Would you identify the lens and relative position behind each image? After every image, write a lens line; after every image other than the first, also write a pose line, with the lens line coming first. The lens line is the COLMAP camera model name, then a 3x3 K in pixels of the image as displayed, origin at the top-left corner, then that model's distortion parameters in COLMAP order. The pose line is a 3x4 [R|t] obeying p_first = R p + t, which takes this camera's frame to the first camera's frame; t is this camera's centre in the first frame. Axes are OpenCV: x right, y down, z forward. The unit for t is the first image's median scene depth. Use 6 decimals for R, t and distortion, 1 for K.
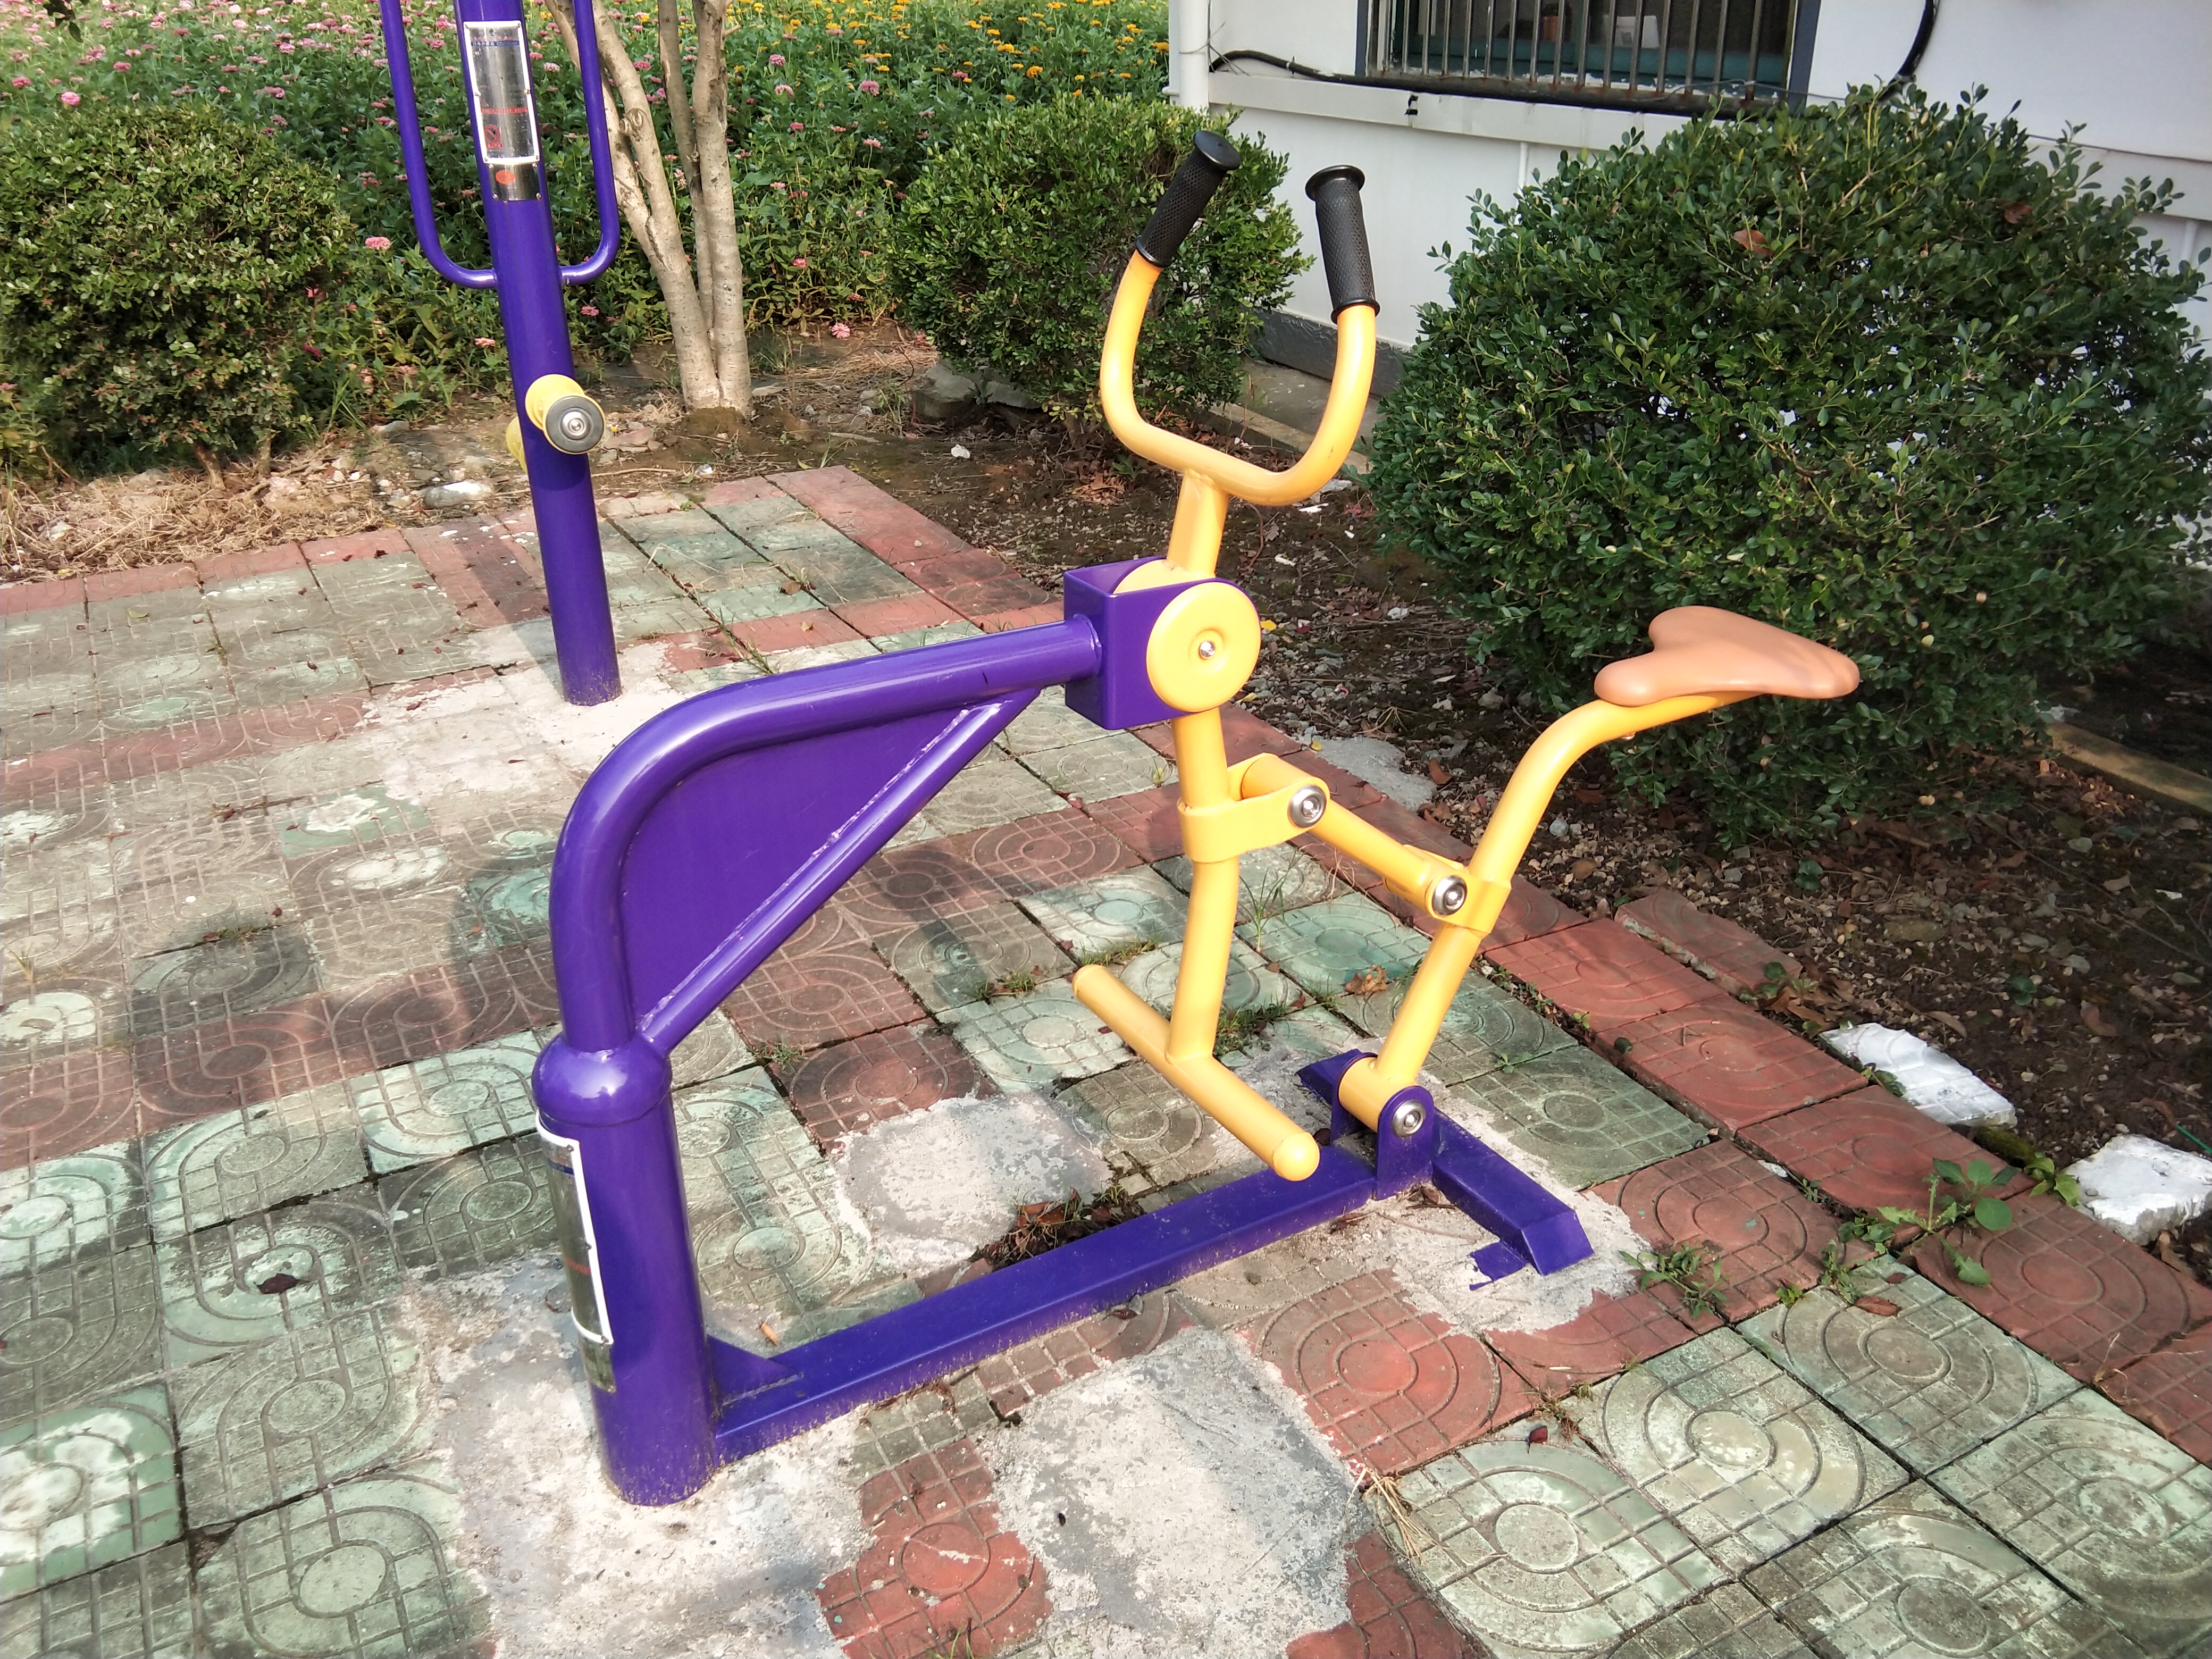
lens RADIAL K [[1784.3, 0, 1106.0], [0, 1784.3, 829.5], [0, 0, 1]] dist [0.110288, -0.166028]
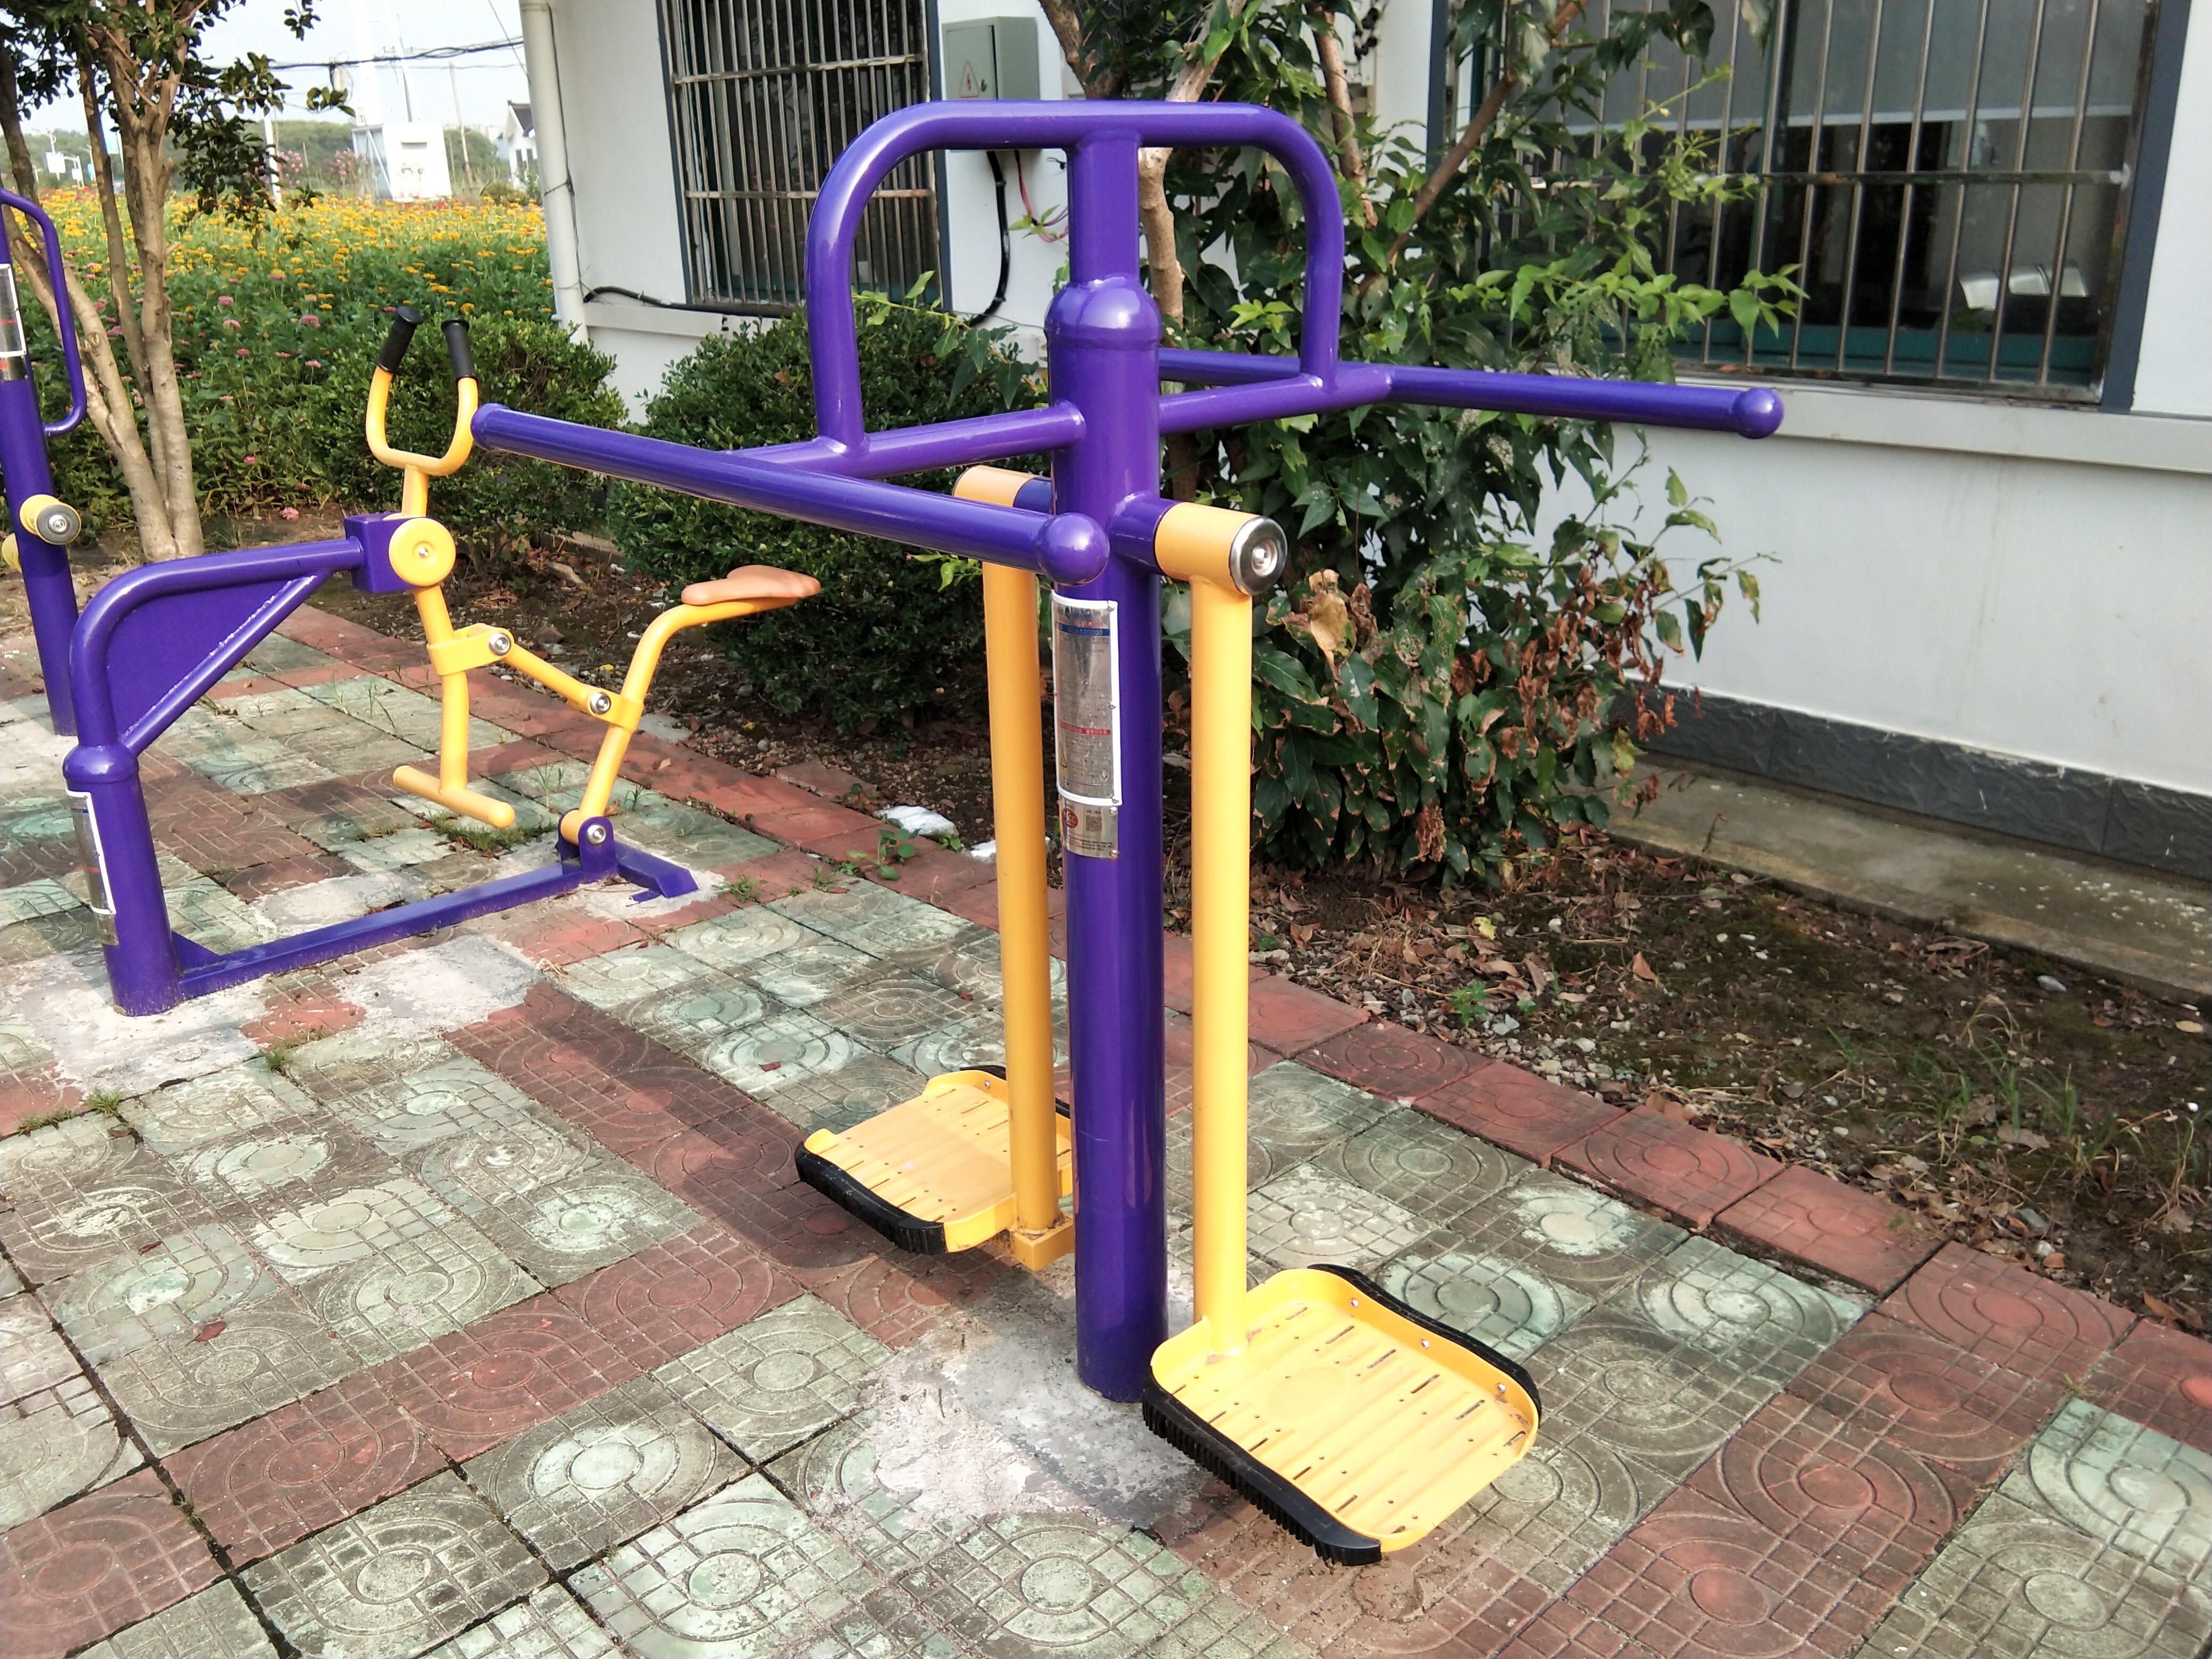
lens RADIAL K [[1822.4, 0, 1137.8], [0, 1822.4, 838.0], [0, 0, 1]] dist [0.074744, -0.144823]
pose [[0.964060, -0.081592, 0.252845, 0.107628], [0.111306, 0.988169, -0.105515, 0.199155], [-0.241244, 0.129866, 0.961736, -0.432468]]
